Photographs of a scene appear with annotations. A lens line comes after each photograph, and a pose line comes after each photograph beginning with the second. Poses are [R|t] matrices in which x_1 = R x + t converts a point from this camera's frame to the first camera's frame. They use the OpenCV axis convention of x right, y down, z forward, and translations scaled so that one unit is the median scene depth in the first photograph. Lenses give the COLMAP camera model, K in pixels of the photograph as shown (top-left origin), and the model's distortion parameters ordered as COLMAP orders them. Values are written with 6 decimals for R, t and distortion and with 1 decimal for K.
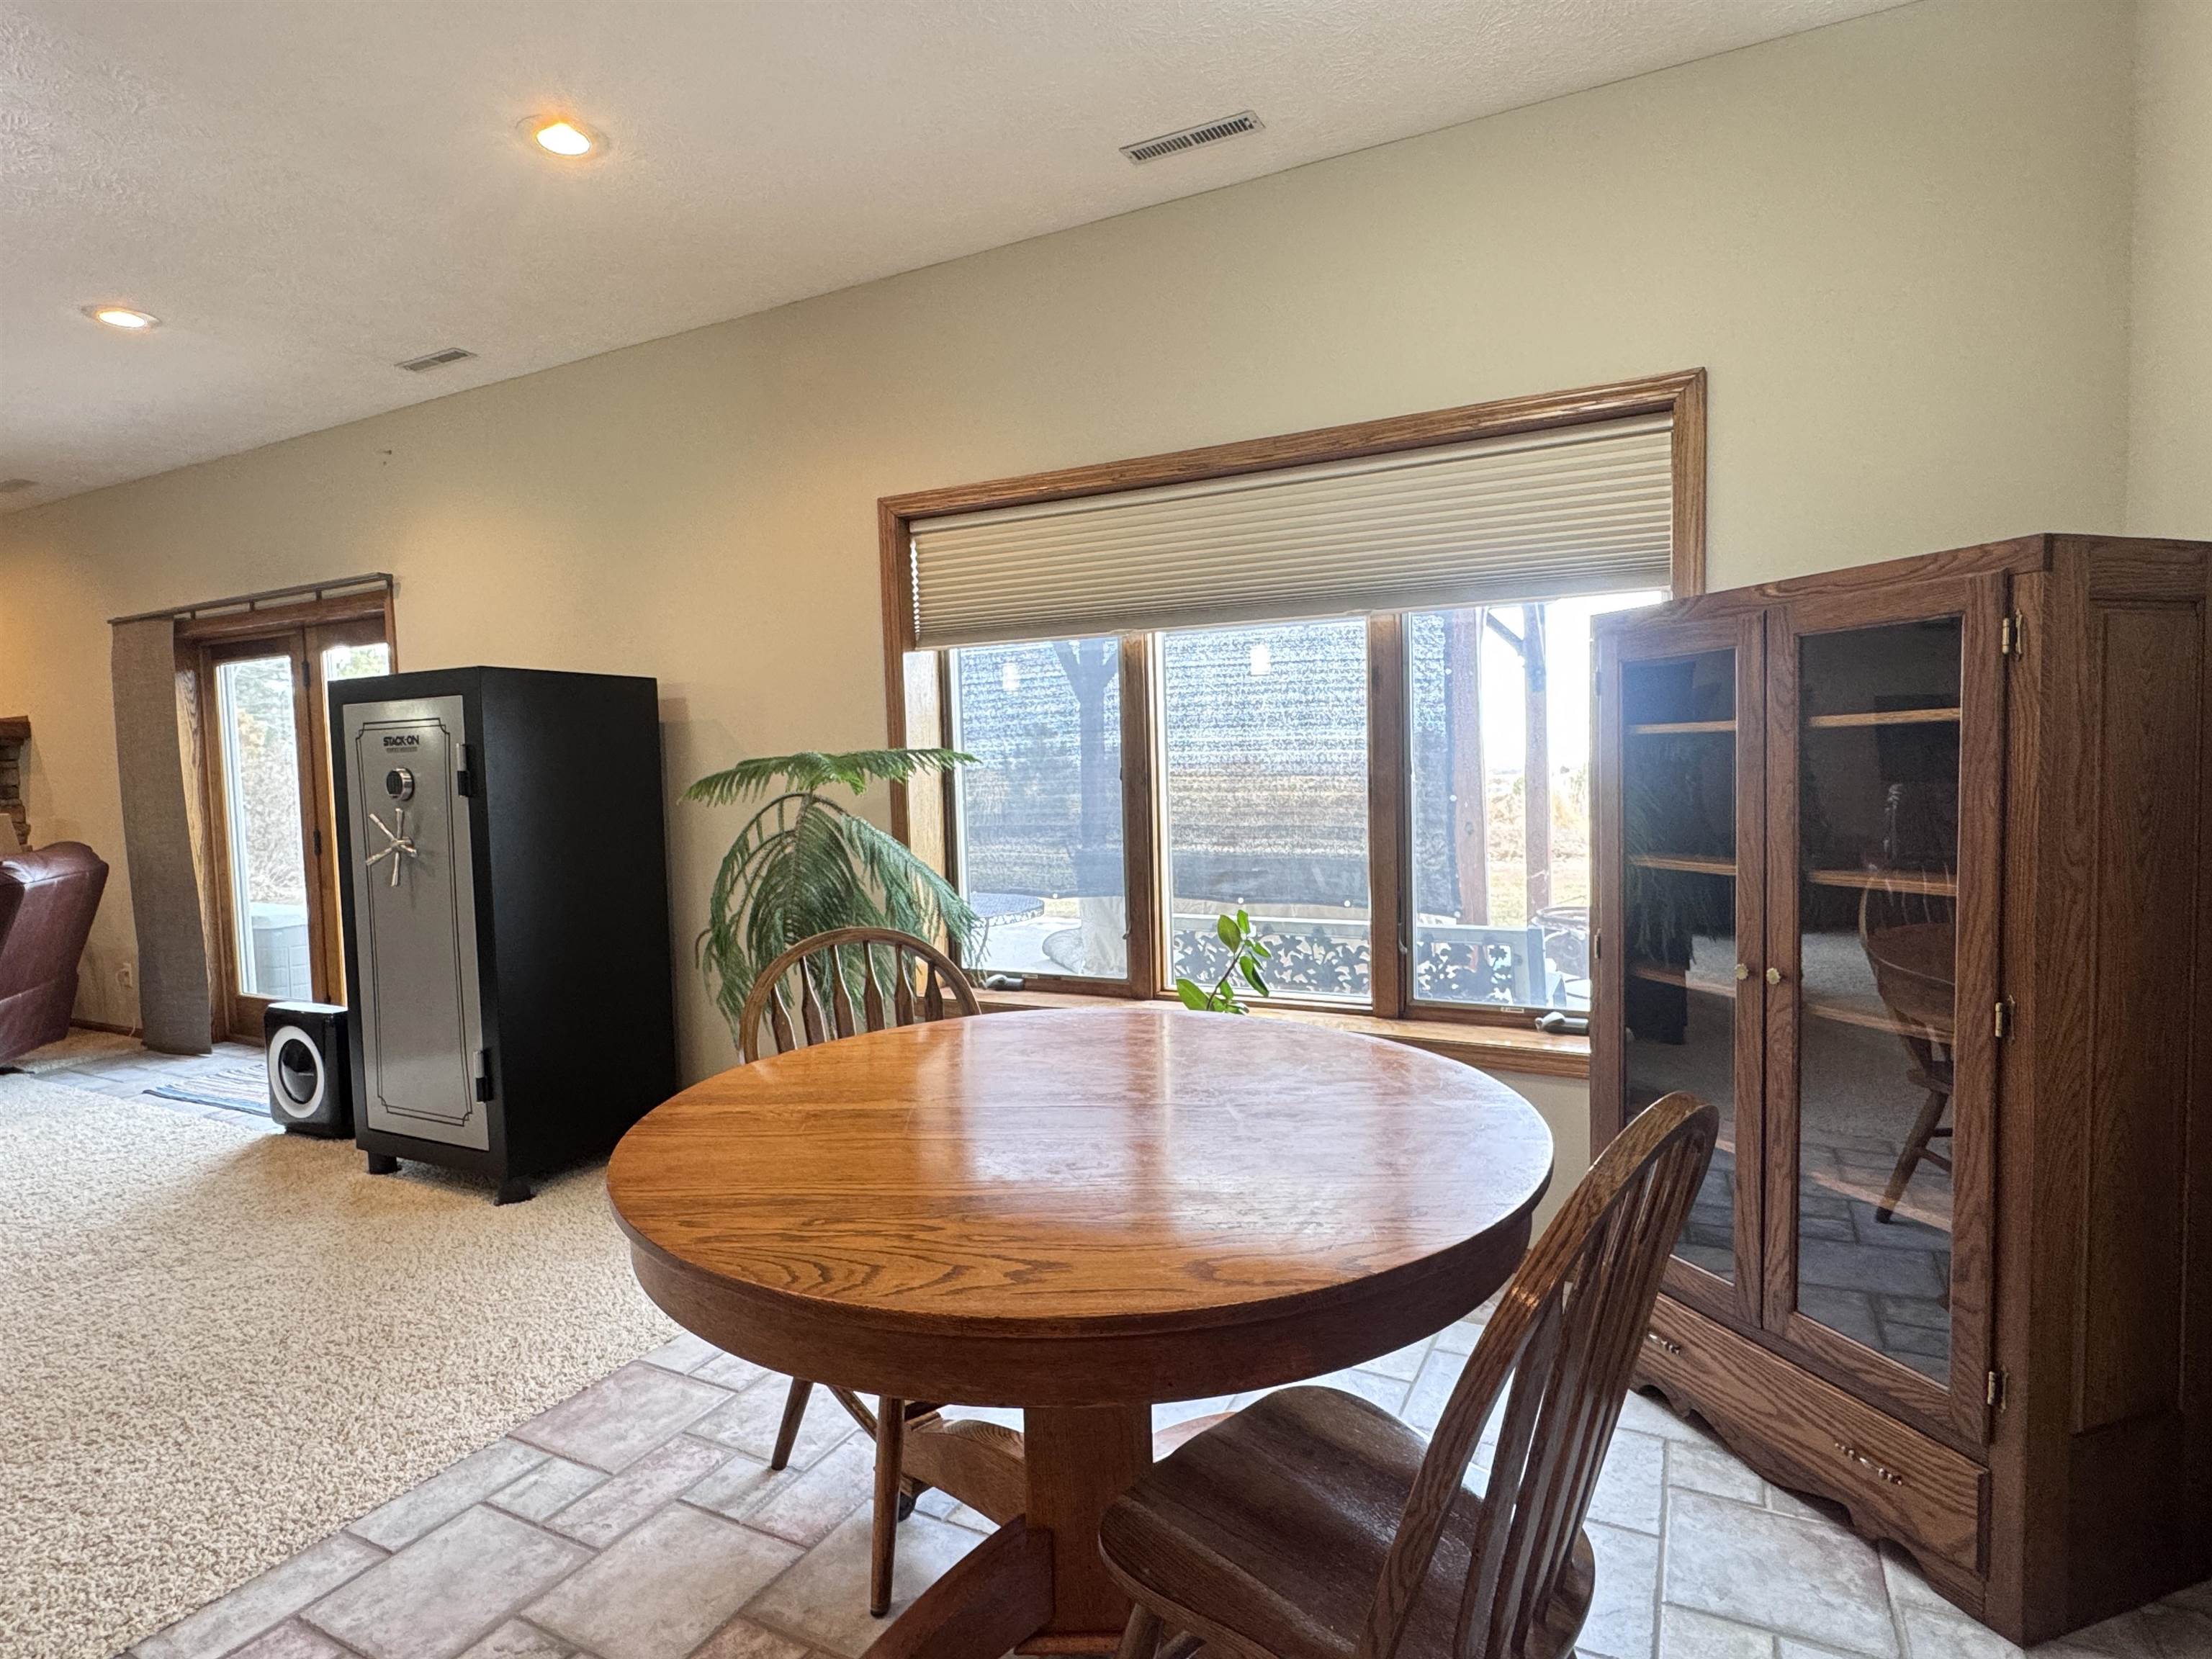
lens RADIAL K [[1169.6, 0, 1101.6], [0, 1169.6, 832.6], [0, 0, 1]] dist [-0.001177, -0.000139]
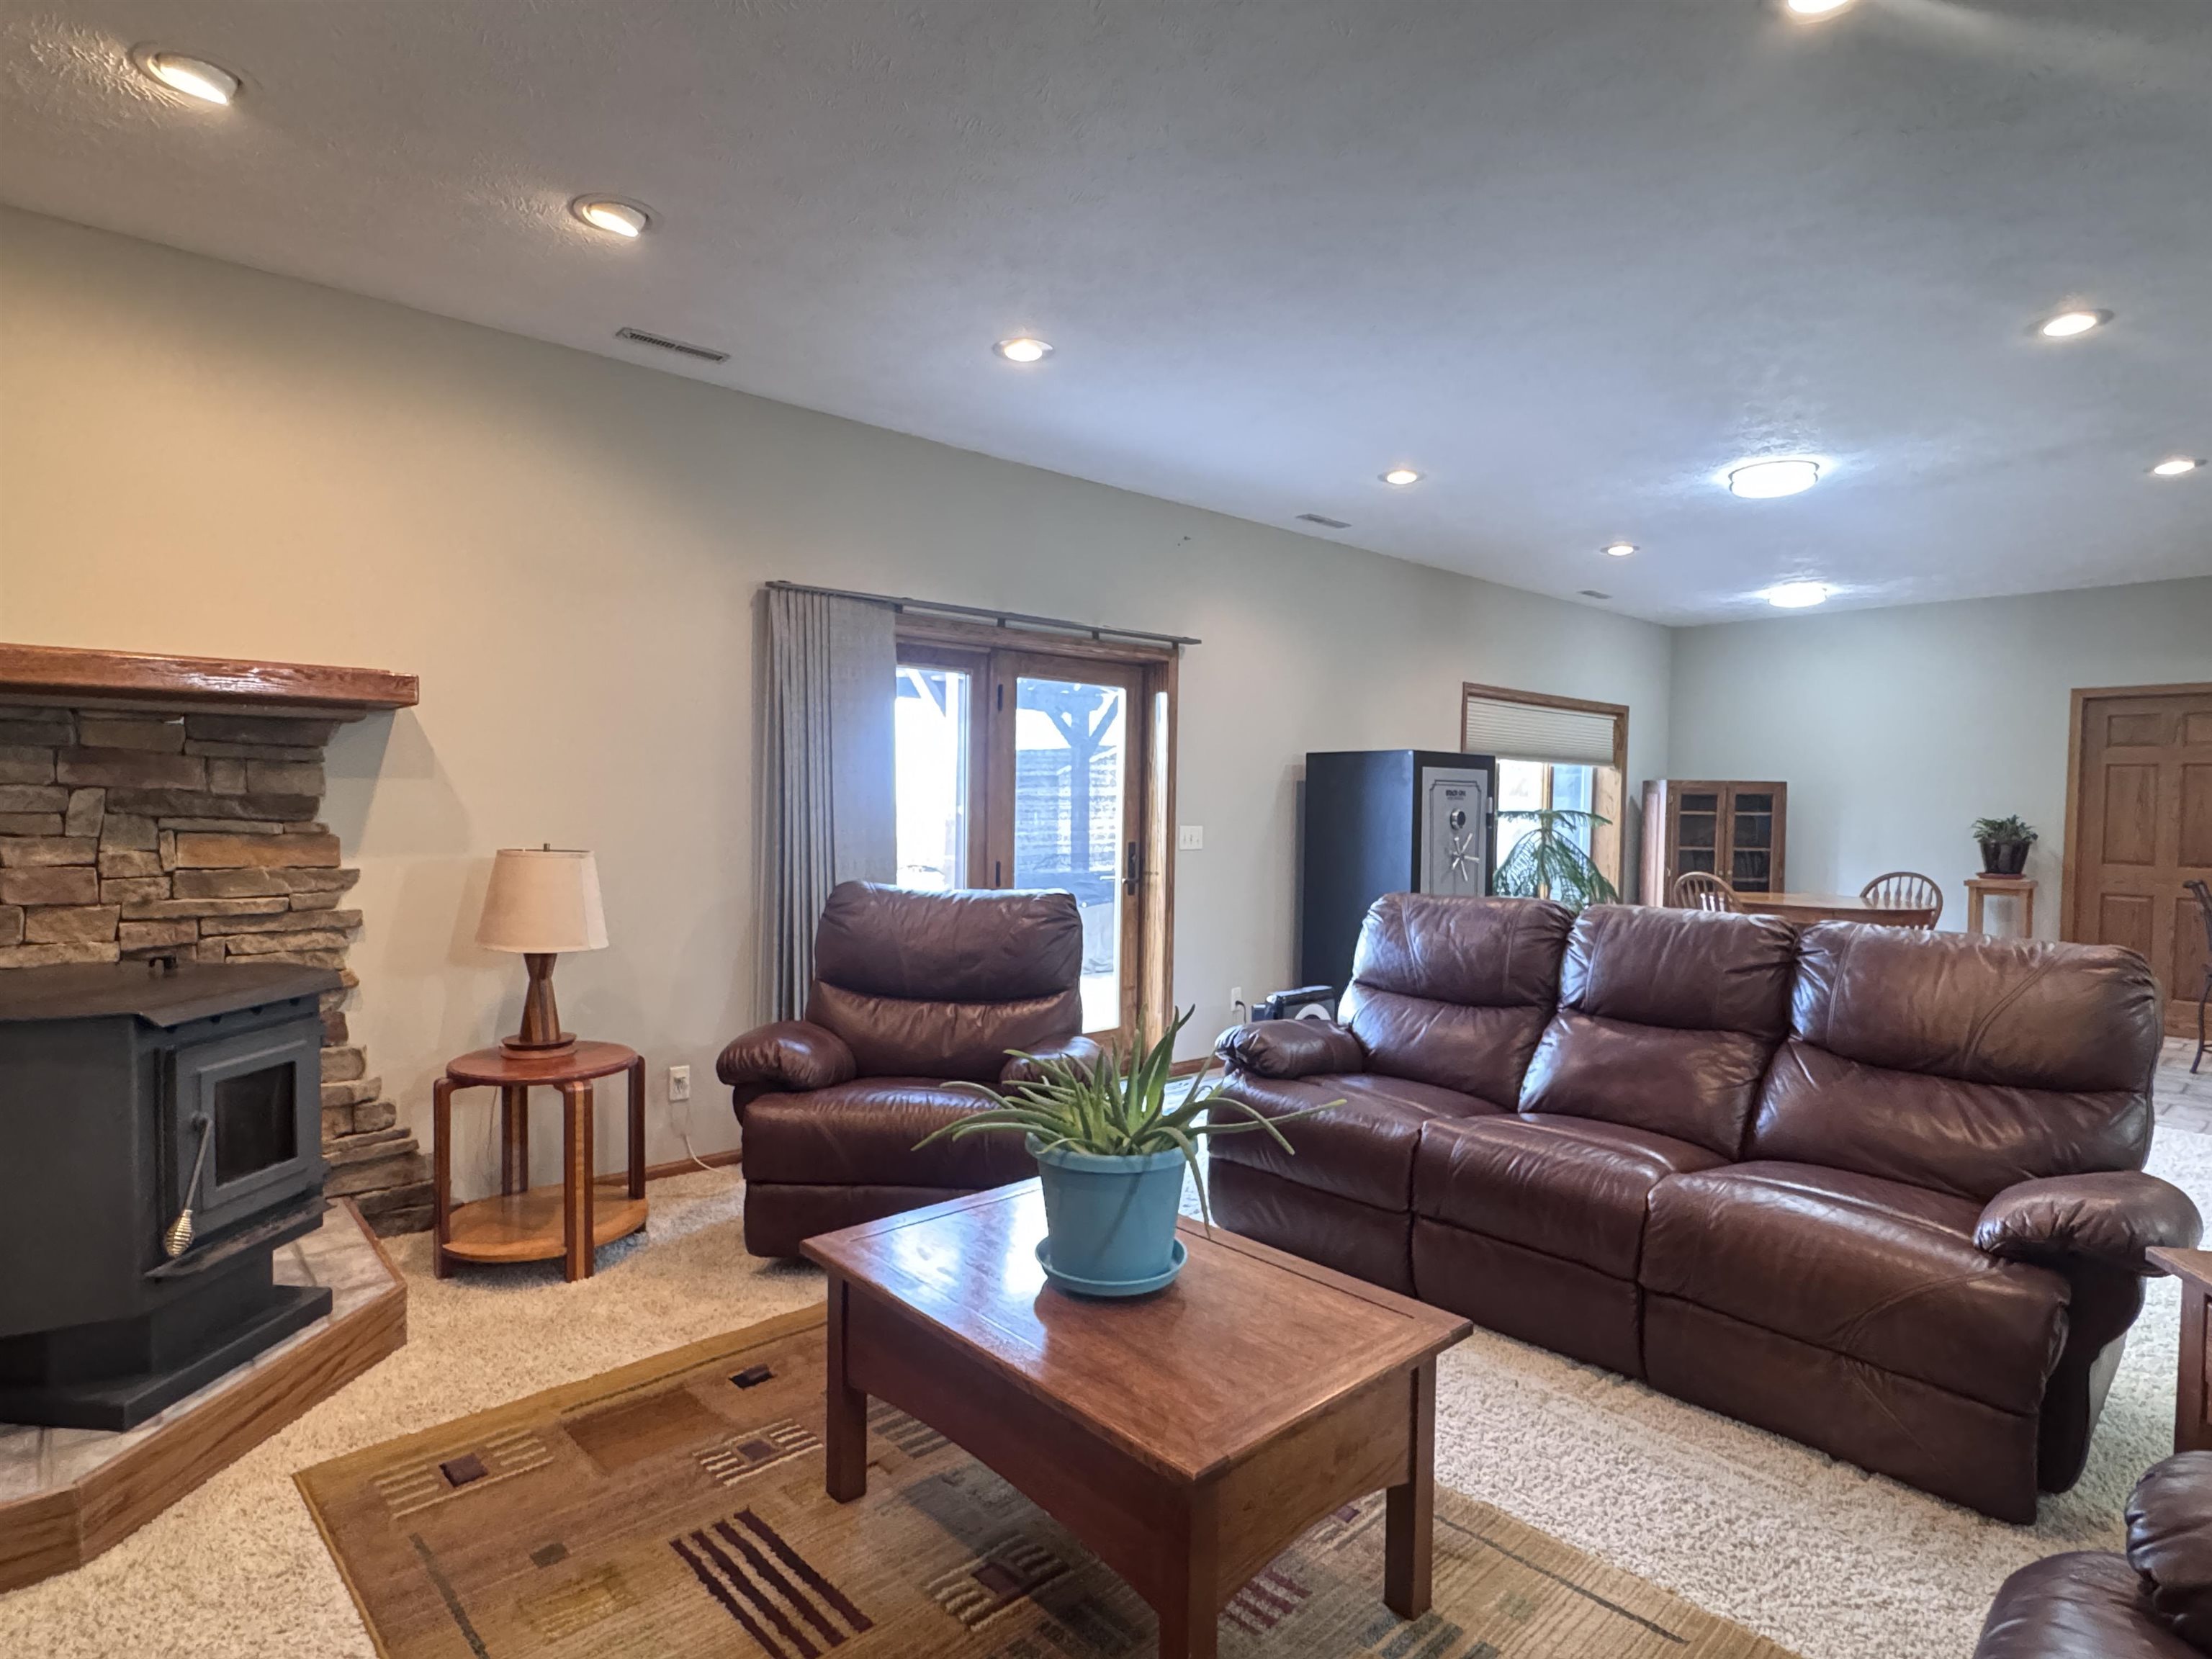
lens RADIAL K [[1169.6, 0, 1101.6], [0, 1169.6, 832.6], [0, 0, 1]] dist [-0.001177, -0.000139]
pose [[0.361537, 0.006180, 0.932337, -2.993542], [0.029625, 0.999397, -0.018113, -0.009556], [-0.931887, 0.034169, 0.361136, 1.123465]]
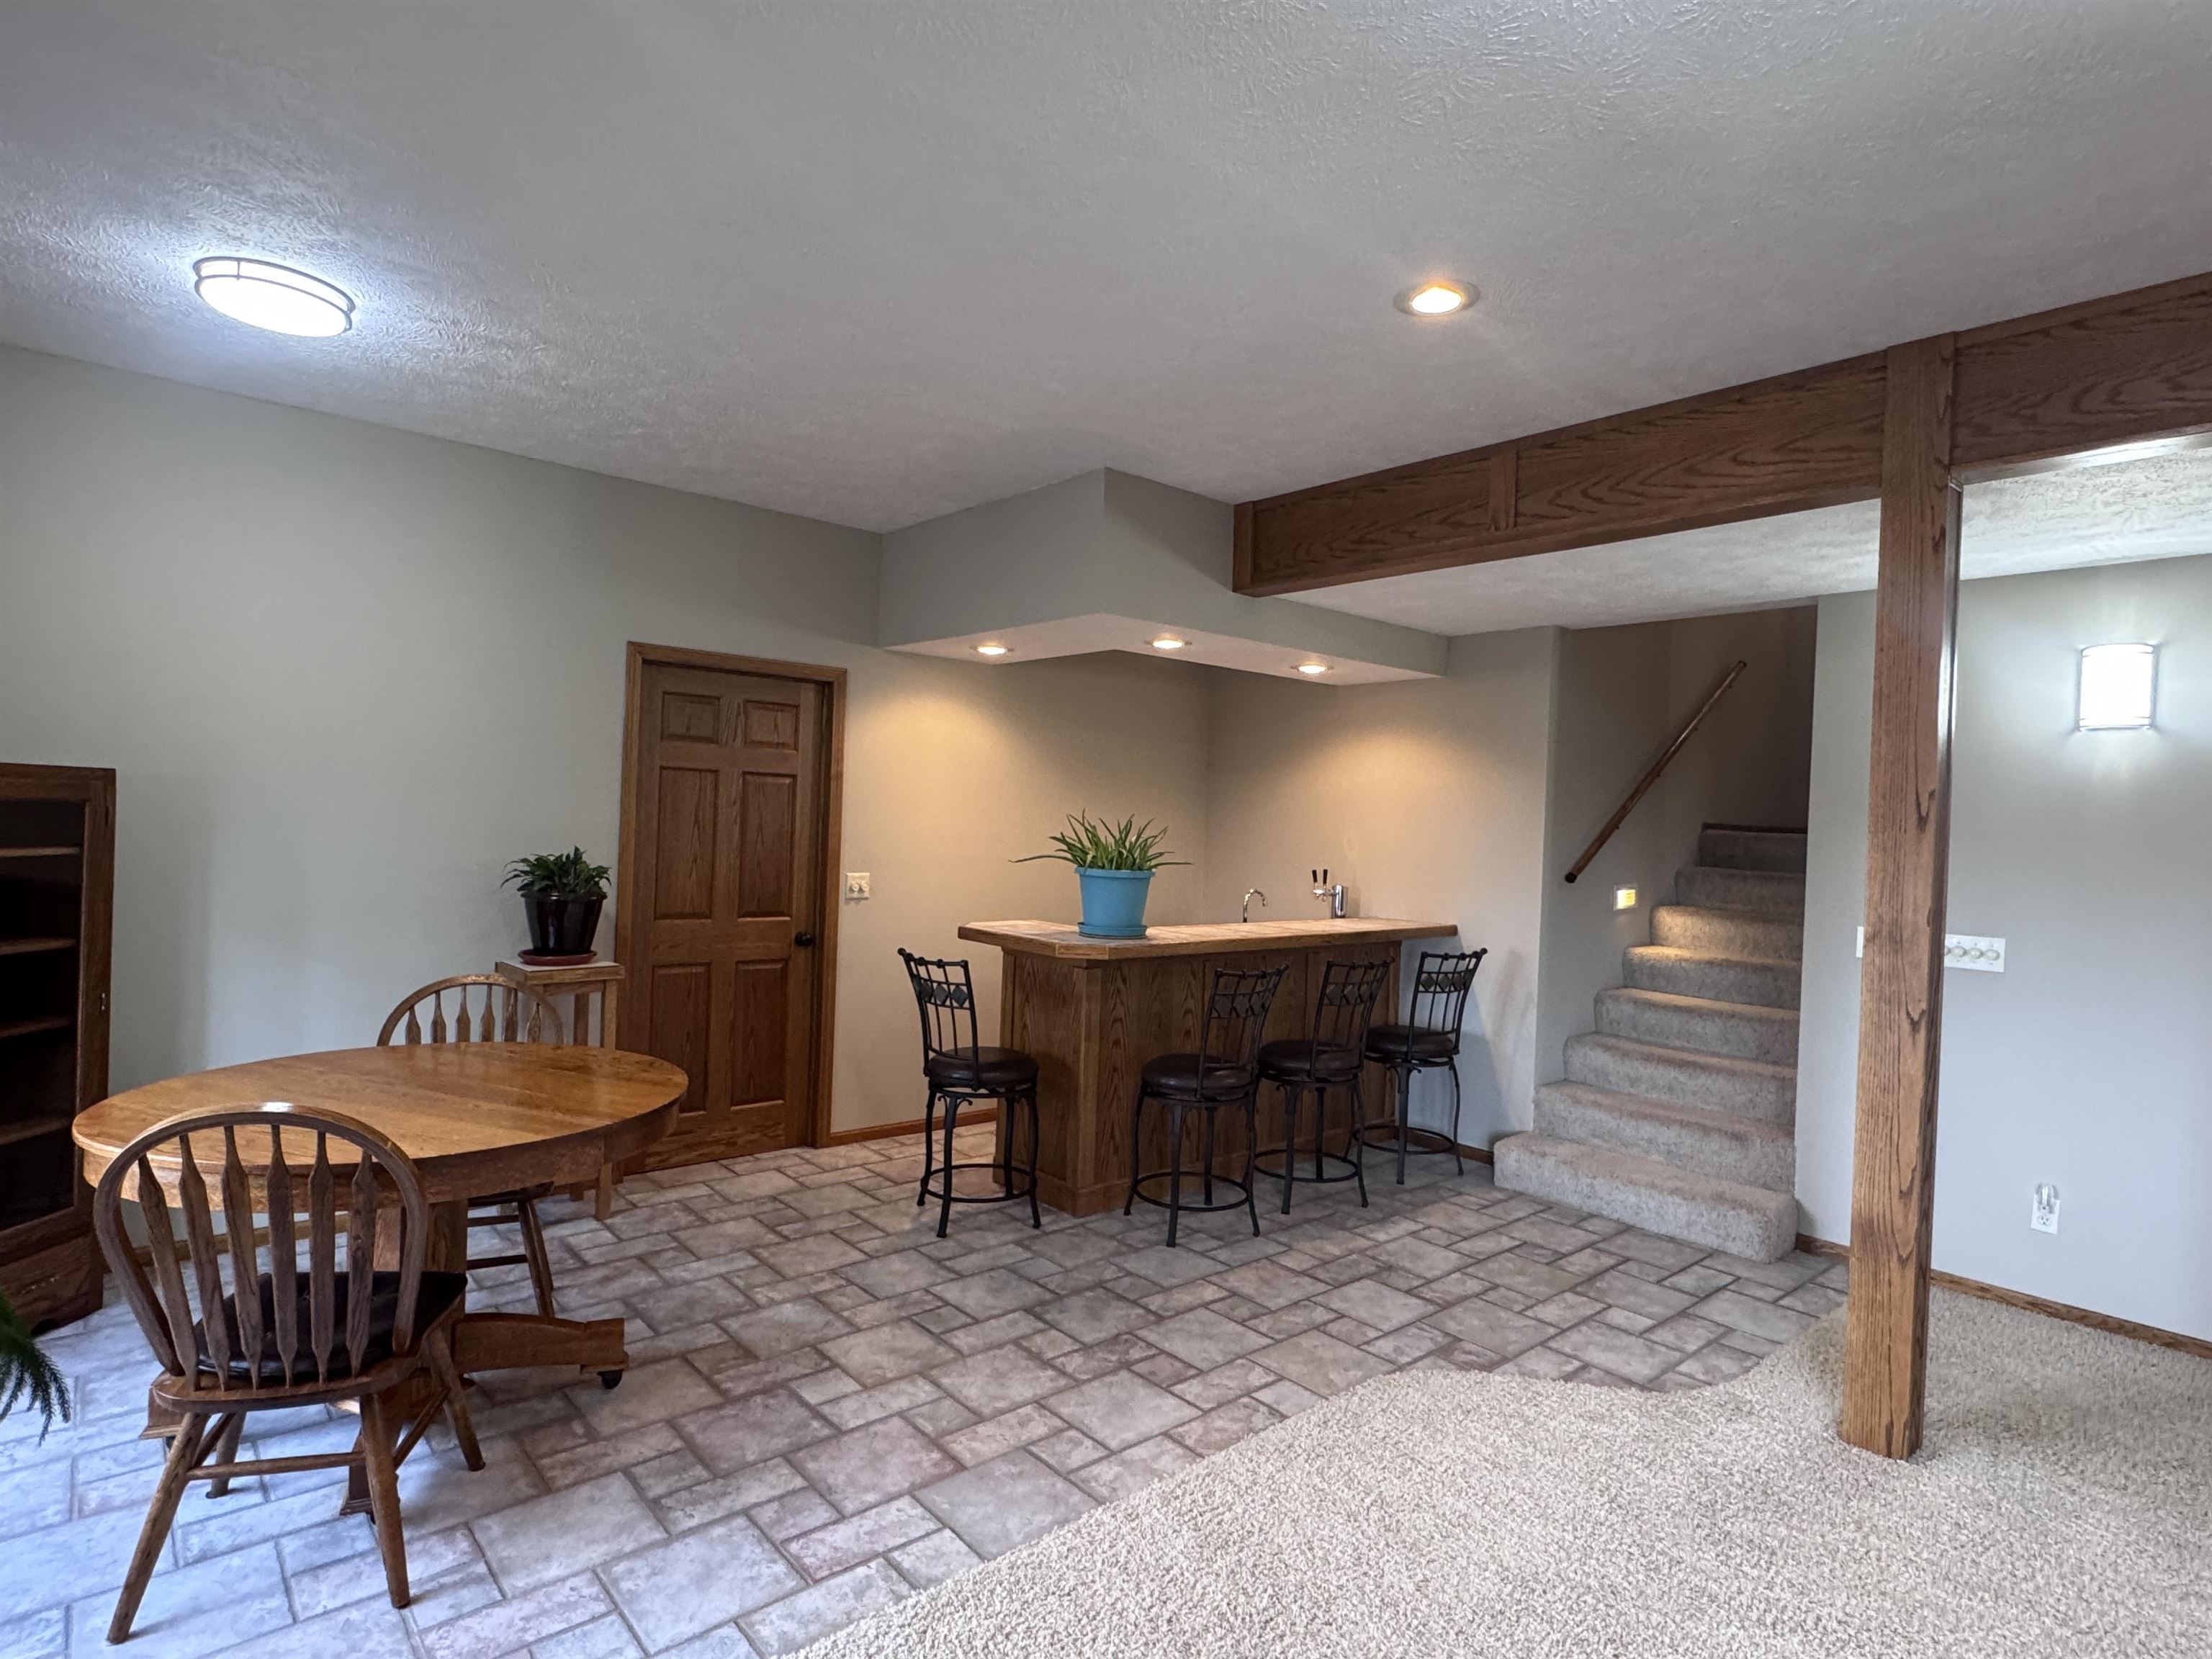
lens RADIAL K [[1164.0, 0, 1098.7], [0, 1164.0, 834.8], [0, 0, 1]] dist [-0.005188, 0.000280]
pose [[-0.928629, -0.011129, 0.370842, -0.932242], [0.009886, 0.998453, 0.054719, -0.130864], [-0.370877, 0.054479, -0.927083, 1.299332]]
